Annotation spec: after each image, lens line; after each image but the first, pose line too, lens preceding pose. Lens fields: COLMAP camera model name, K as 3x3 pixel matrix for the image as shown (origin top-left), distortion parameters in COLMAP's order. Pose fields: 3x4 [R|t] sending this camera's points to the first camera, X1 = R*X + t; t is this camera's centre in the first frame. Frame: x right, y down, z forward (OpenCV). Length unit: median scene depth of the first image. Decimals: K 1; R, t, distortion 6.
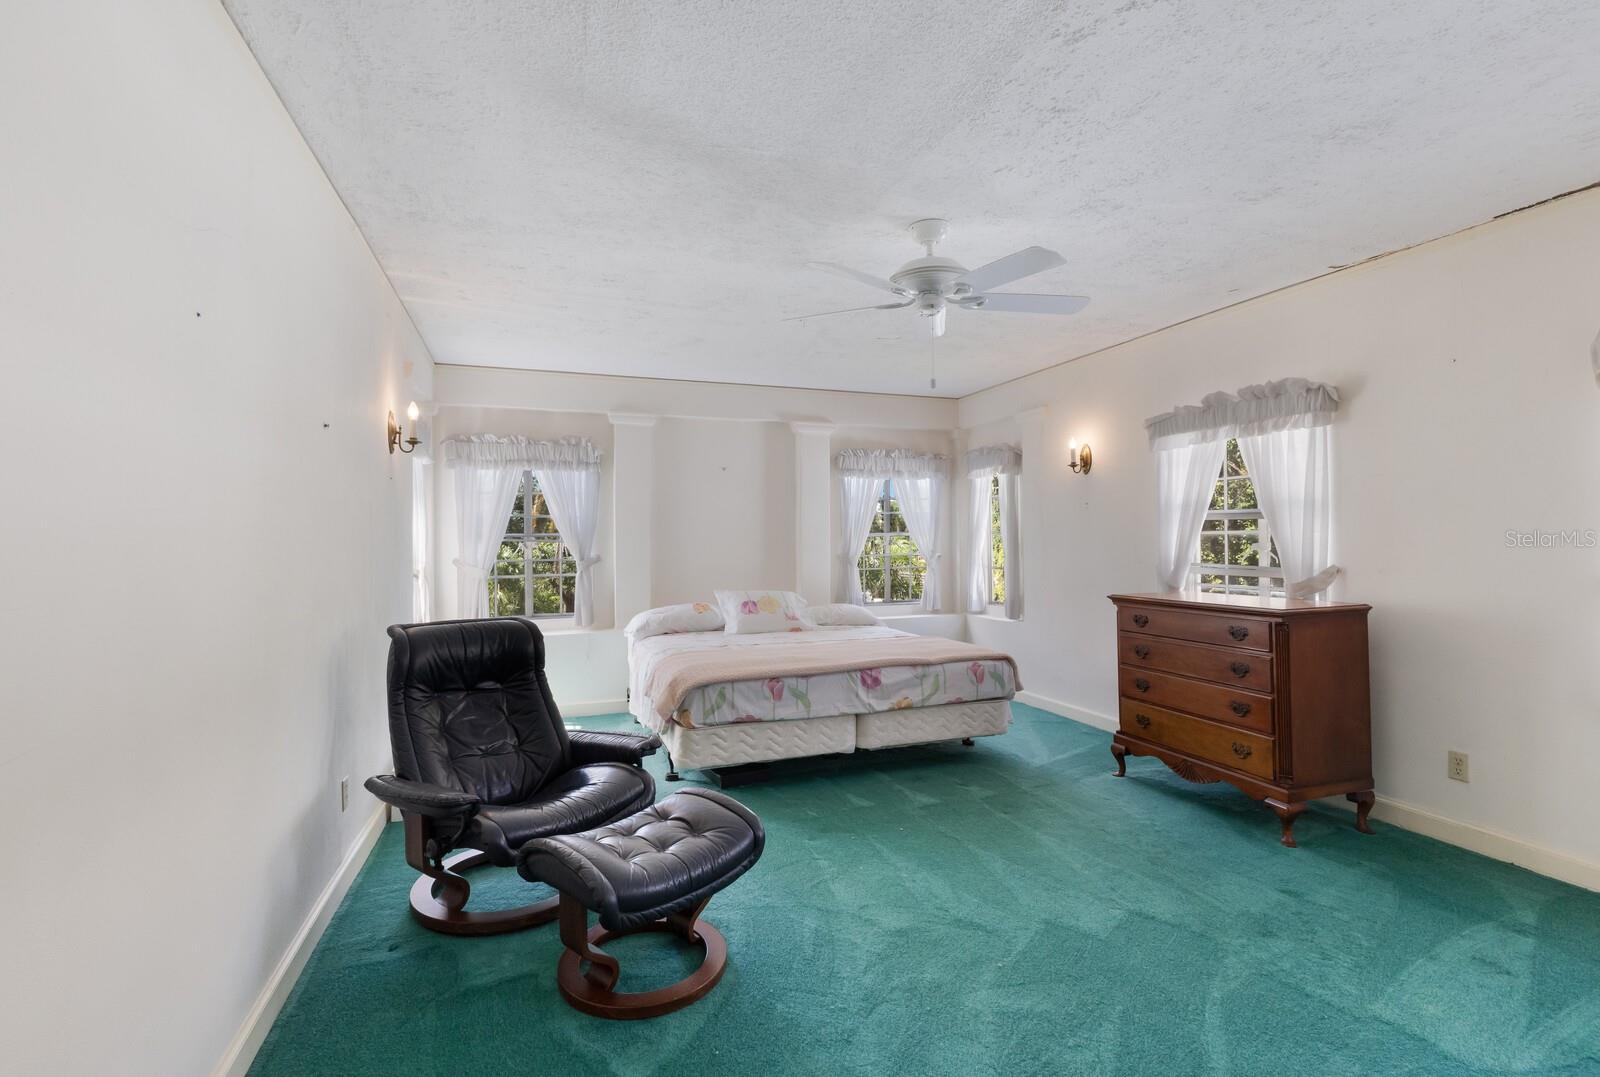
lens RADIAL K [[734.8, 0, 801.8], [0, 734.8, 537.1], [0, 0, 1]] dist [0.001205, 0.000031]
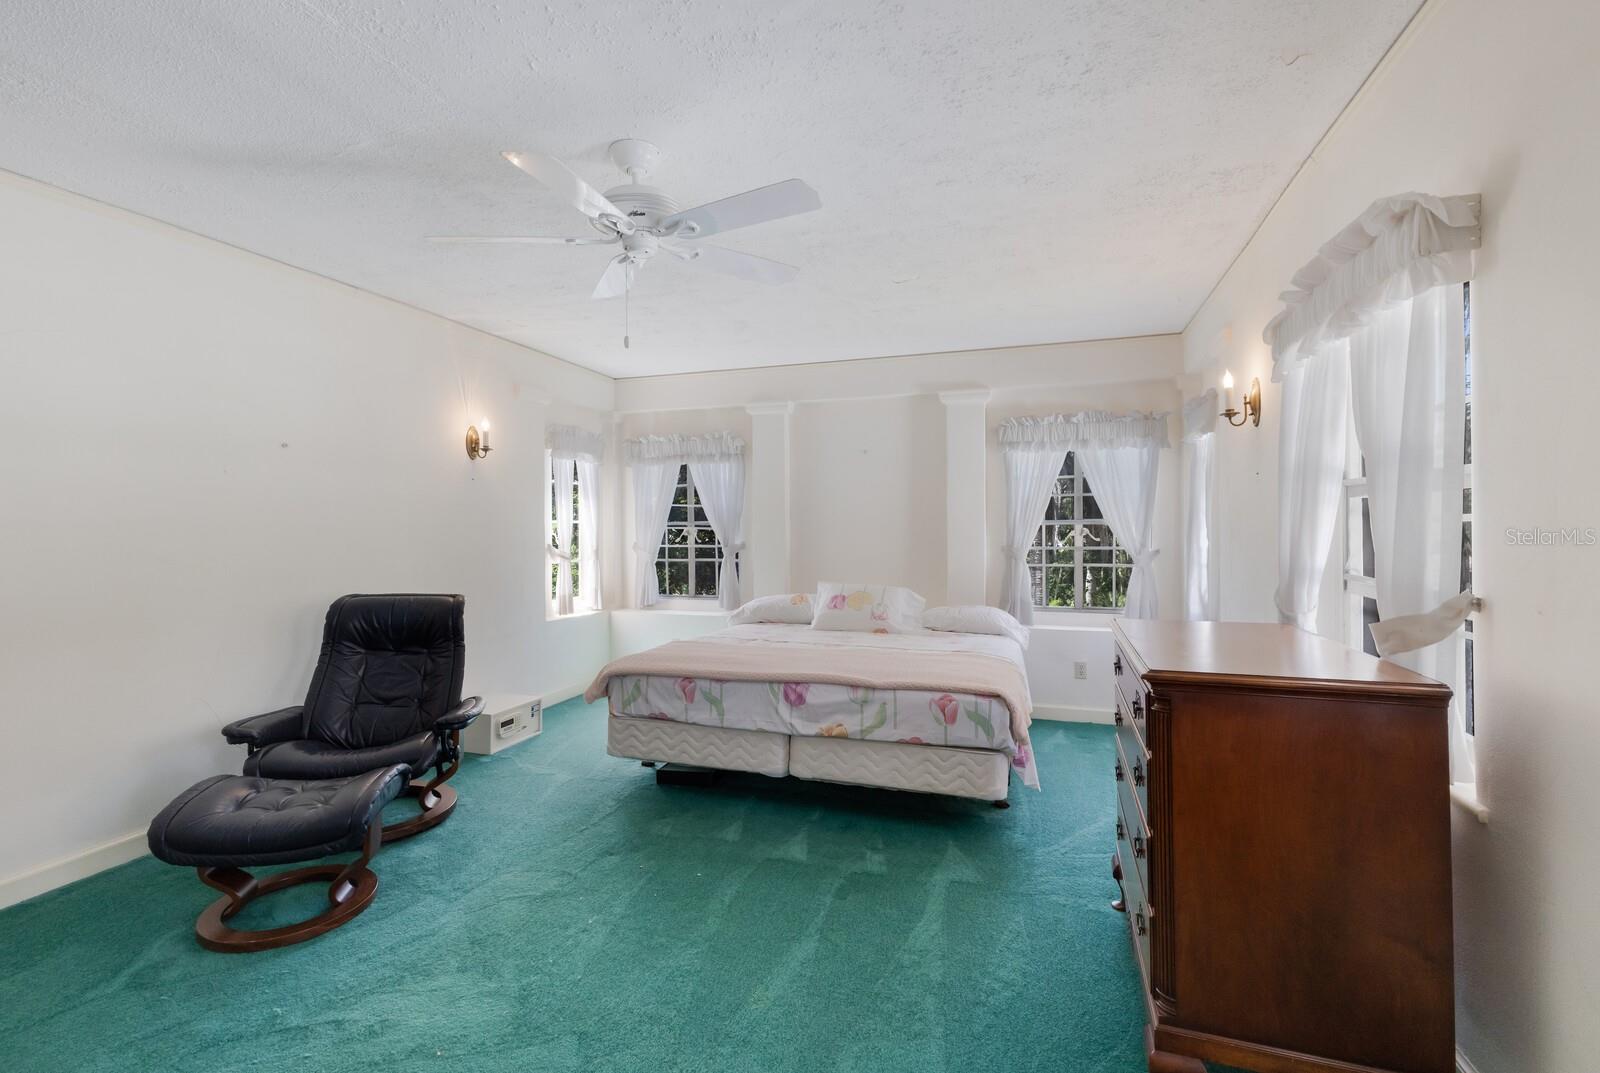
lens RADIAL K [[723.3, 0, 798.9], [0, 723.3, 531.8], [0, 0, 1]] dist [-0.002746, -0.000048]
pose [[0.778538, 0.006993, -0.627558, 0.606128], [0.000564, 0.999930, 0.011842, -0.003715], [0.627597, -0.009573, 0.778479, 0.352376]]
